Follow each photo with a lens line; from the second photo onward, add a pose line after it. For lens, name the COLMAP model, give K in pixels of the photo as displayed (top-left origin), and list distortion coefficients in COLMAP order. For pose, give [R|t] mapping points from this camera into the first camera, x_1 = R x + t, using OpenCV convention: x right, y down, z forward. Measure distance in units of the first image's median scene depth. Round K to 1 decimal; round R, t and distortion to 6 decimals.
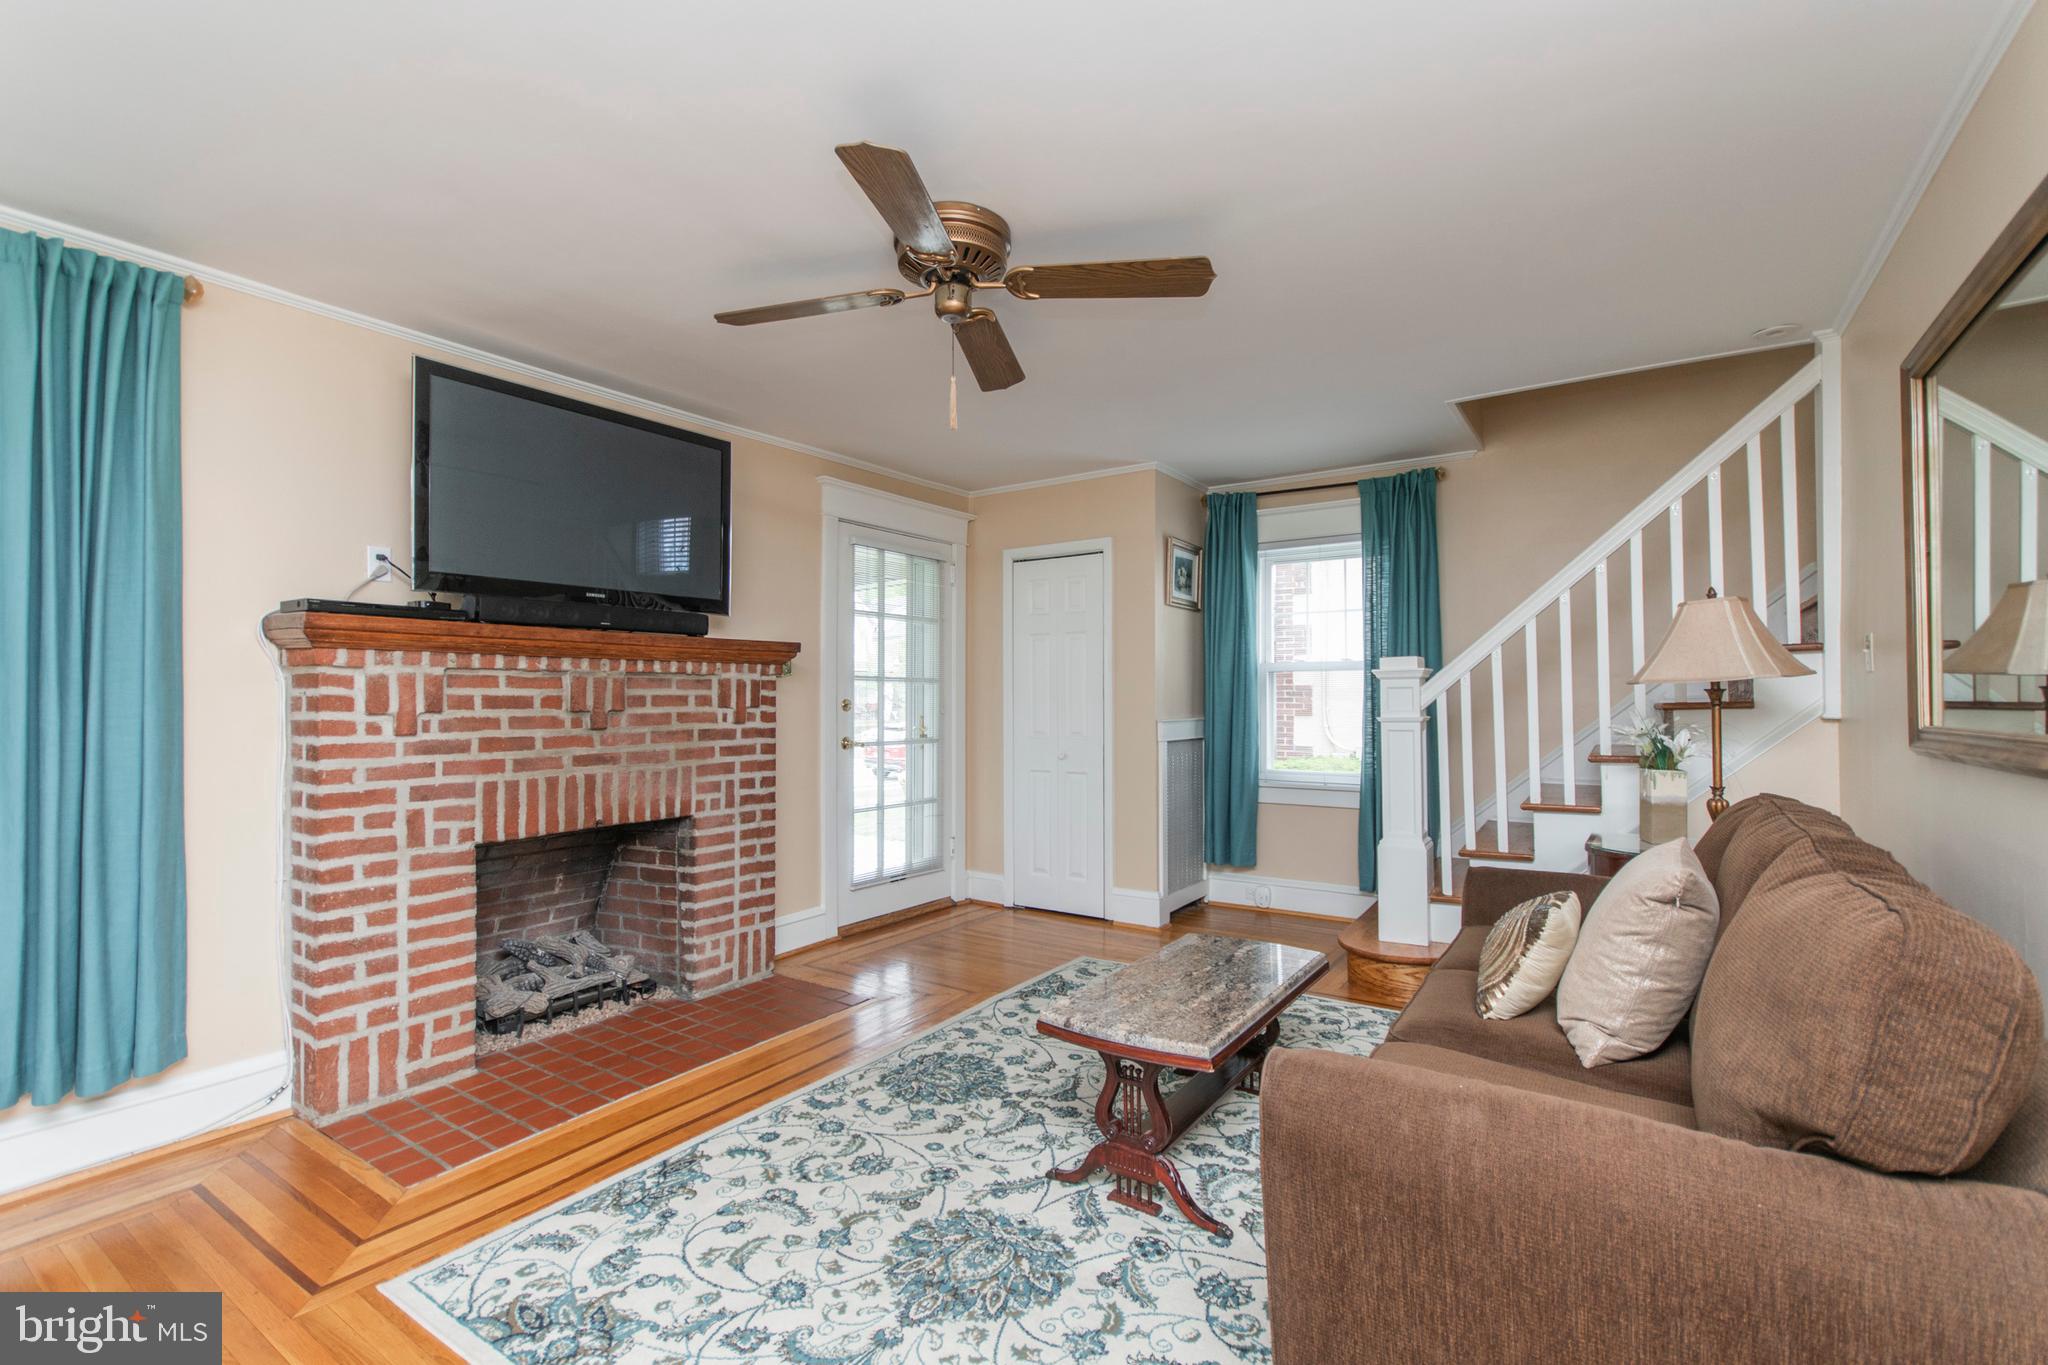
lens RADIAL K [[920.0, 0, 1021.5], [0, 920.0, 684.7], [0, 0, 1]] dist [0.003648, 0.000076]
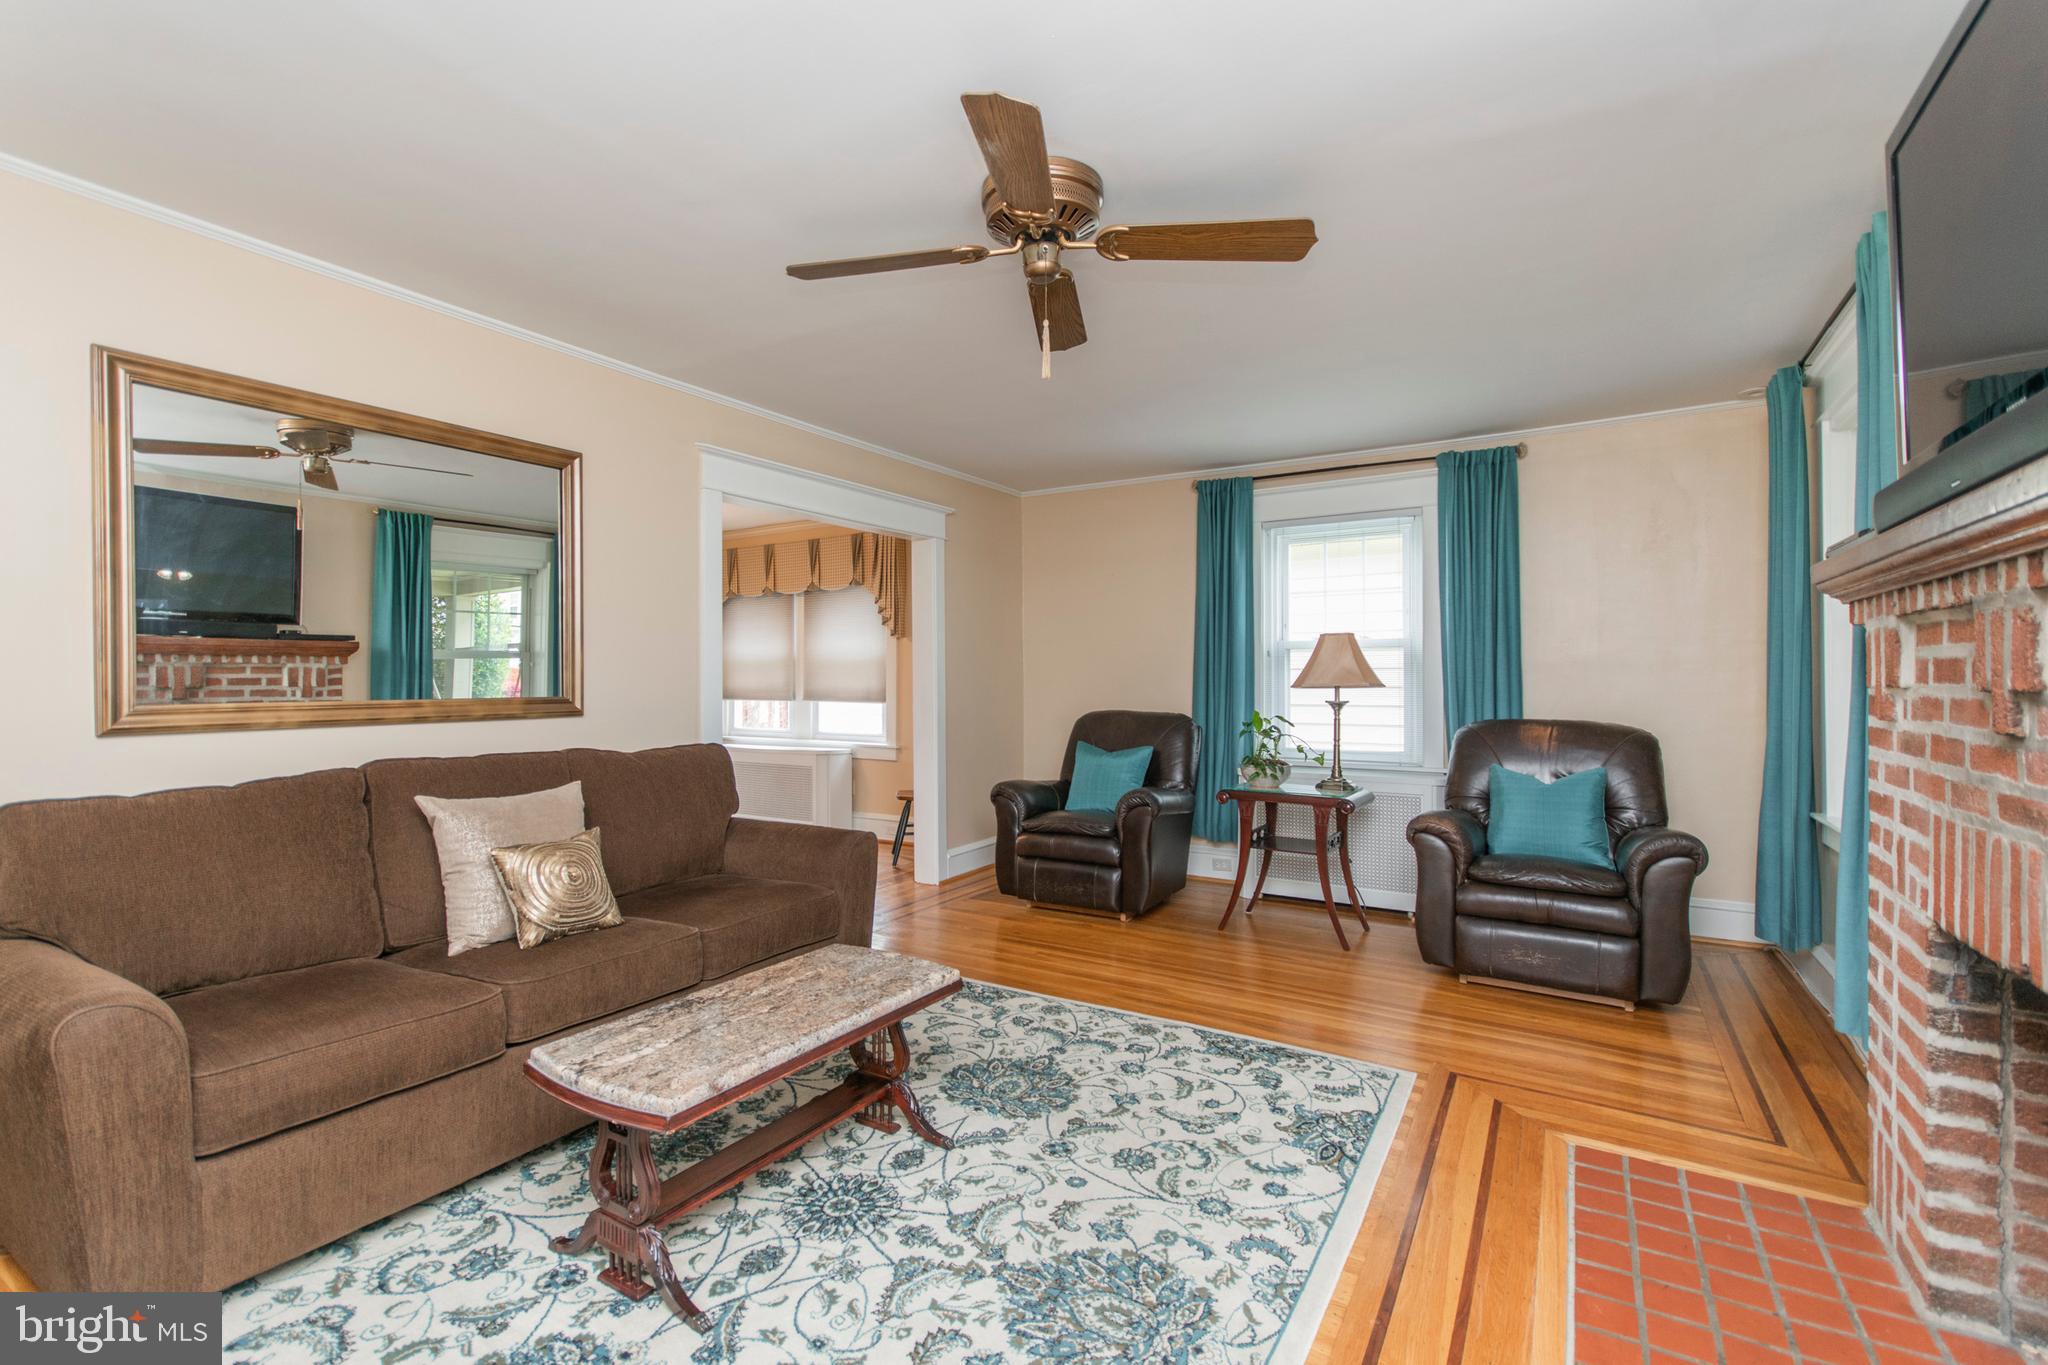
lens RADIAL K [[920.0, 0, 1018.8], [0, 920.0, 684.4], [0, 0, 1]] dist [0.003648, 0.000076]
pose [[-0.999127, 0.008197, -0.040957, -0.007565], [0.008764, 0.999868, -0.013671, 0.038666], [0.040839, -0.014018, -0.999067, 2.029516]]
